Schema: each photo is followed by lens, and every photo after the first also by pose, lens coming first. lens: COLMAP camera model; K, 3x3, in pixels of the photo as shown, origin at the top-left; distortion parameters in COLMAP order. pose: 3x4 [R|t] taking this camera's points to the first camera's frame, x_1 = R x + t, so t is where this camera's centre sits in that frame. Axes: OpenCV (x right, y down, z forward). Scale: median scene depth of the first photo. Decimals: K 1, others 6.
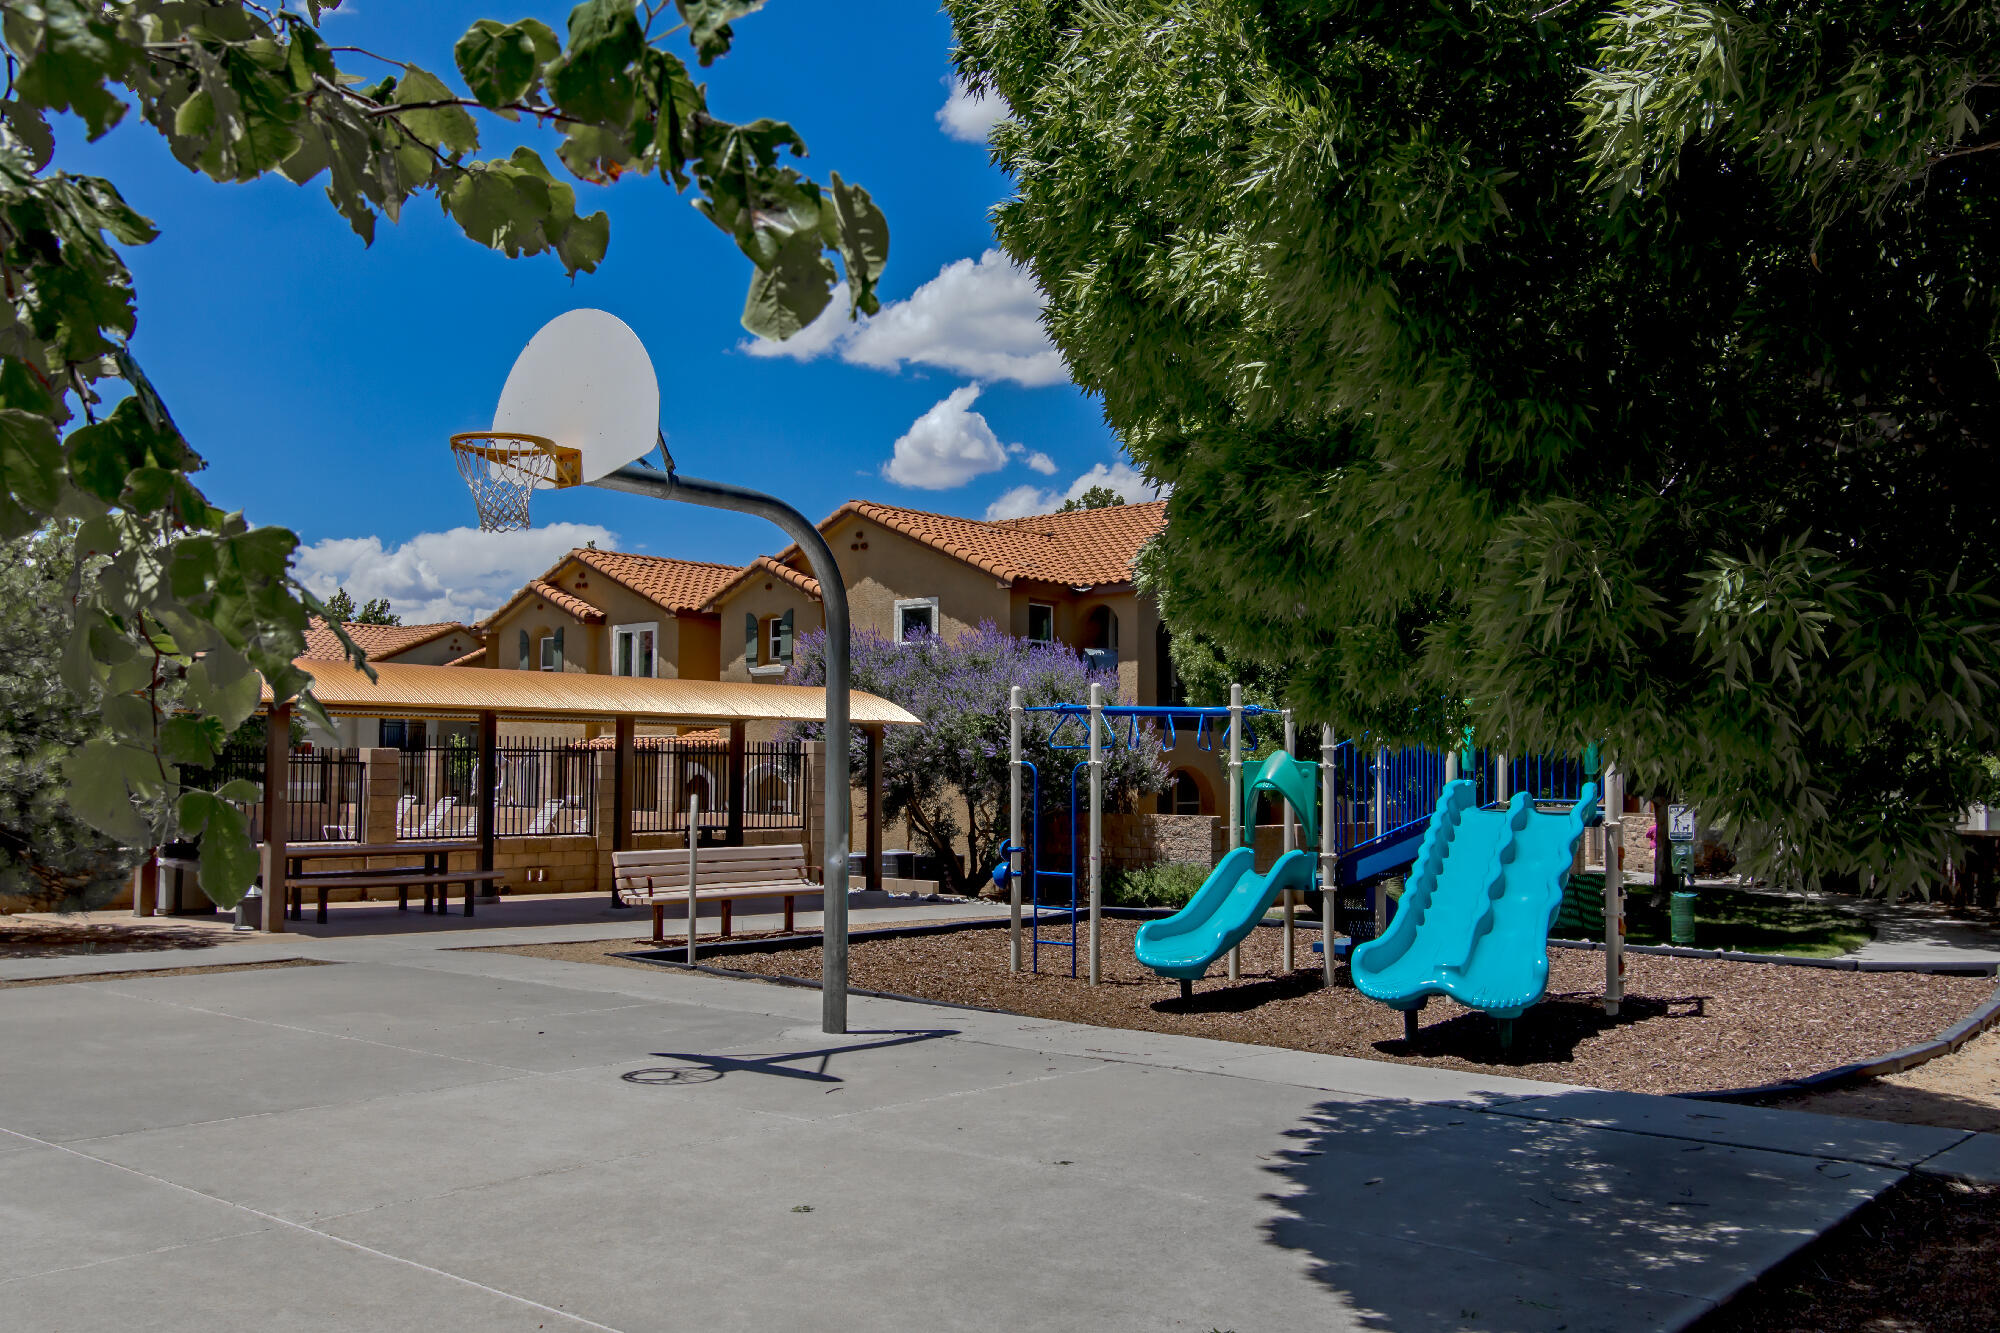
lens RADIAL K [[1780.7, 0, 1000.0], [0, 1780.7, 666.5], [0, 0, 1]] dist [-0.002228, -0.000949]
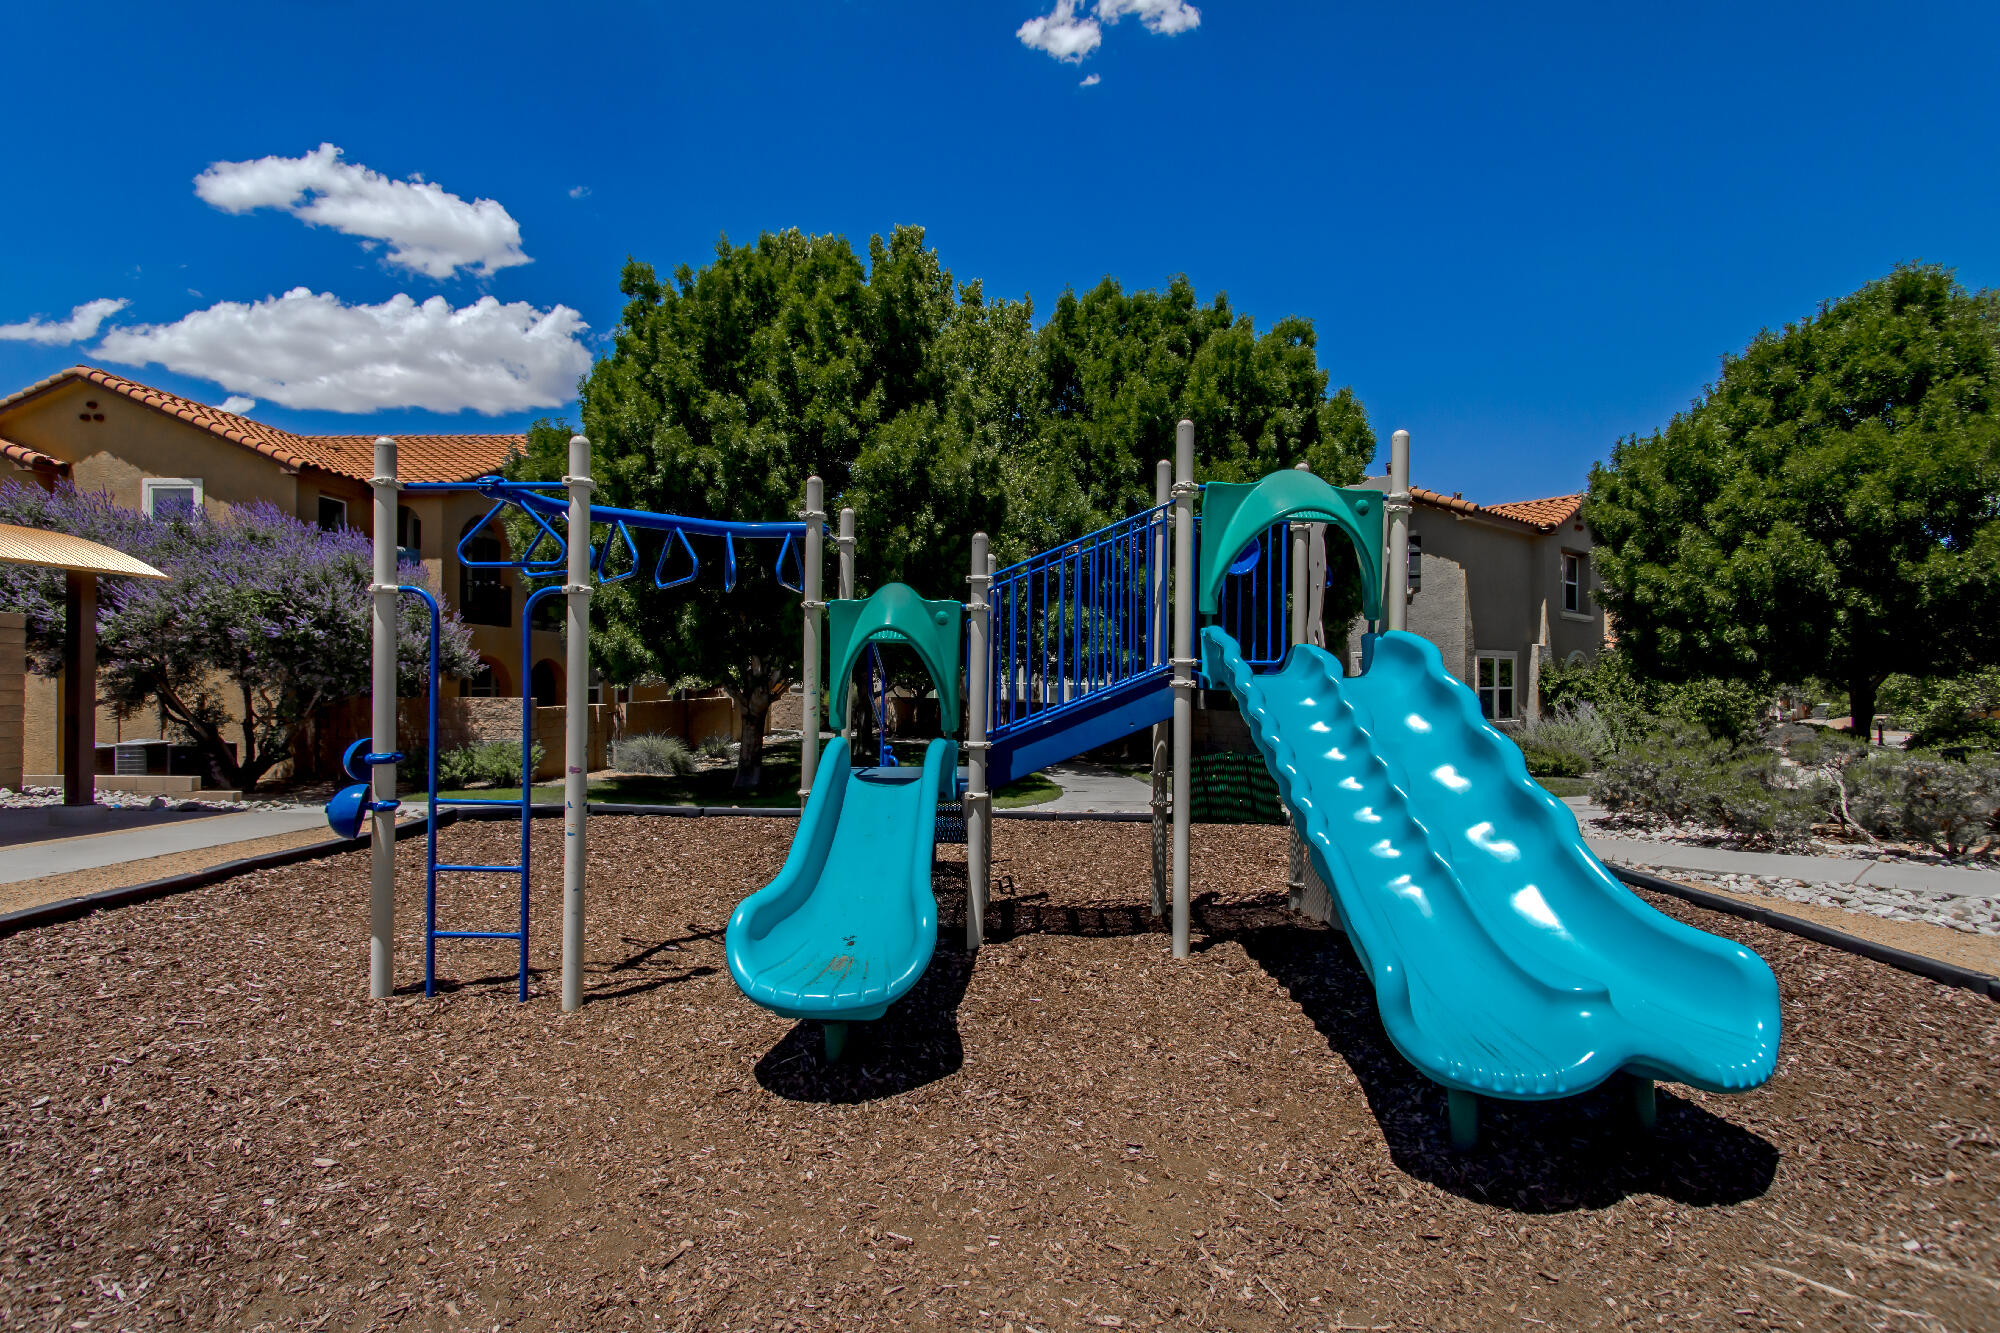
lens RADIAL K [[897.4, 0, 1002.2], [0, 897.4, 674.7], [0, 0, 1]] dist [-0.010889, -0.000337]
pose [[0.769327, 0.000233, 0.638856, -0.009341], [-0.036838, 0.998352, 0.043998, 0.032787], [-0.637793, -0.057382, 0.768067, 0.370102]]
